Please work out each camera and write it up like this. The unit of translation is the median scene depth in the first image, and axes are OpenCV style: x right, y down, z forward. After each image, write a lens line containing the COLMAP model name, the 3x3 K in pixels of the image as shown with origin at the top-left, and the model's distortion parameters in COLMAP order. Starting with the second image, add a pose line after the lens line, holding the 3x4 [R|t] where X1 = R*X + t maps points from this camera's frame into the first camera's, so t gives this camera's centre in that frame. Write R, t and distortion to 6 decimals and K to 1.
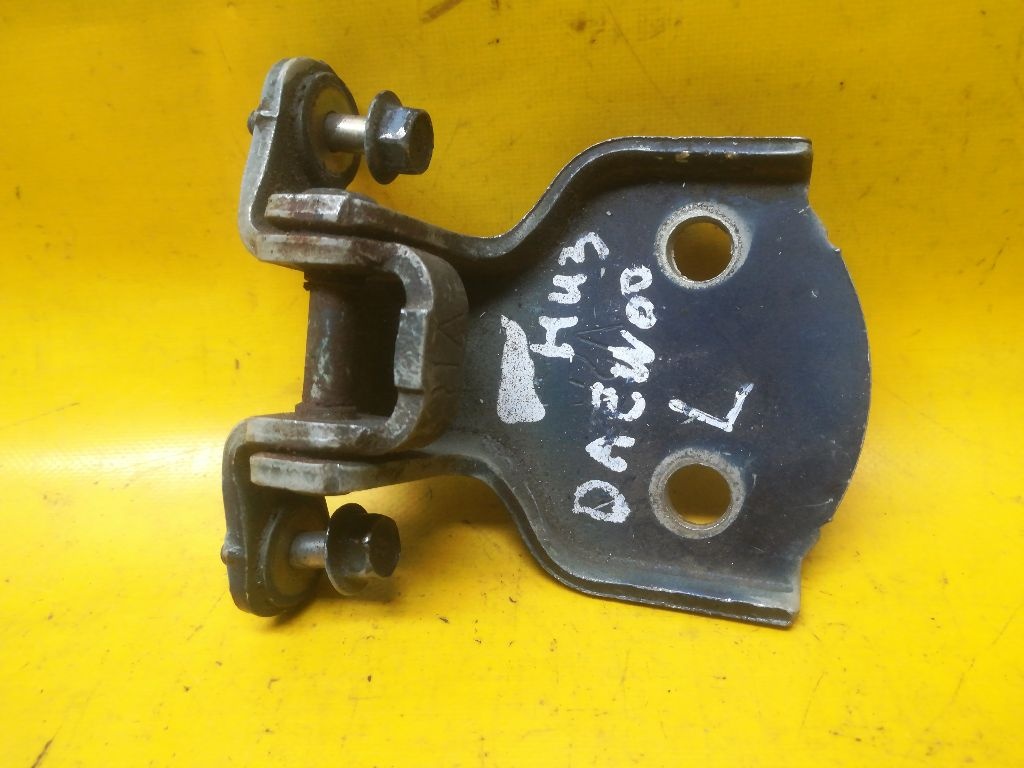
lens RADIAL K [[864.9, 0, 509.4], [0, 864.9, 382.6], [0, 0, 1]] dist [0.039277, -0.081012]
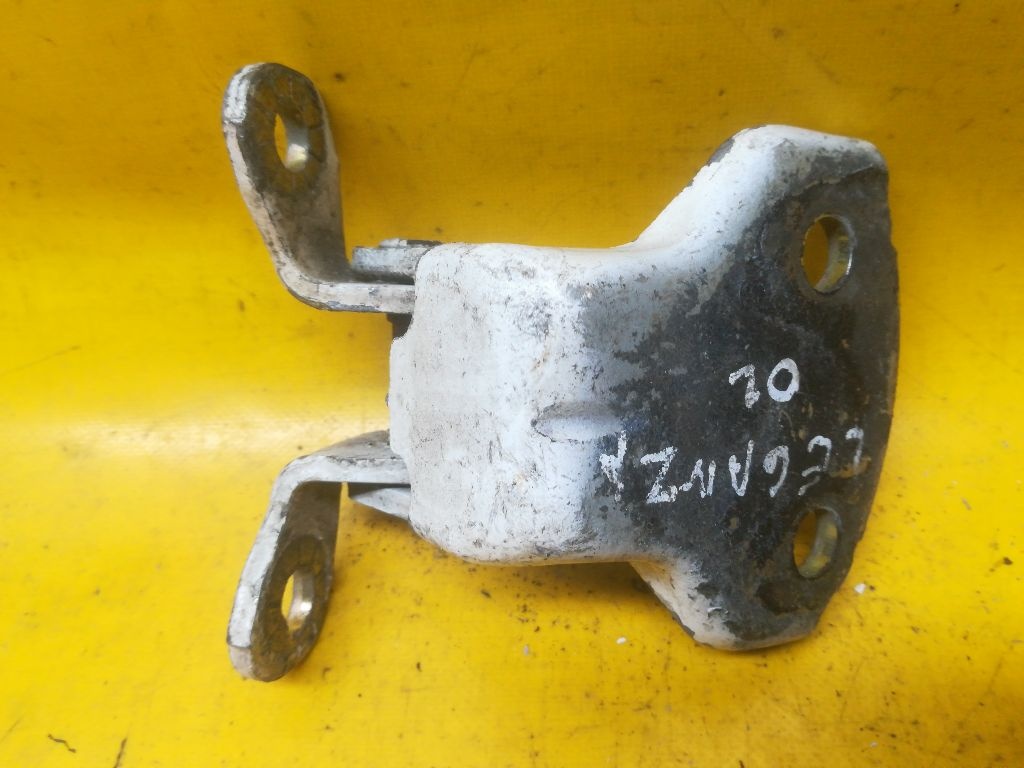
lens RADIAL K [[864.9, 0, 512.3], [0, 864.9, 384.1], [0, 0, 1]] dist [0.039277, -0.081012]
pose [[0.999324, -0.031766, -0.018492, -0.020159], [0.036177, 0.939012, 0.341978, -0.317765], [0.006501, -0.342415, 0.939526, 0.144712]]
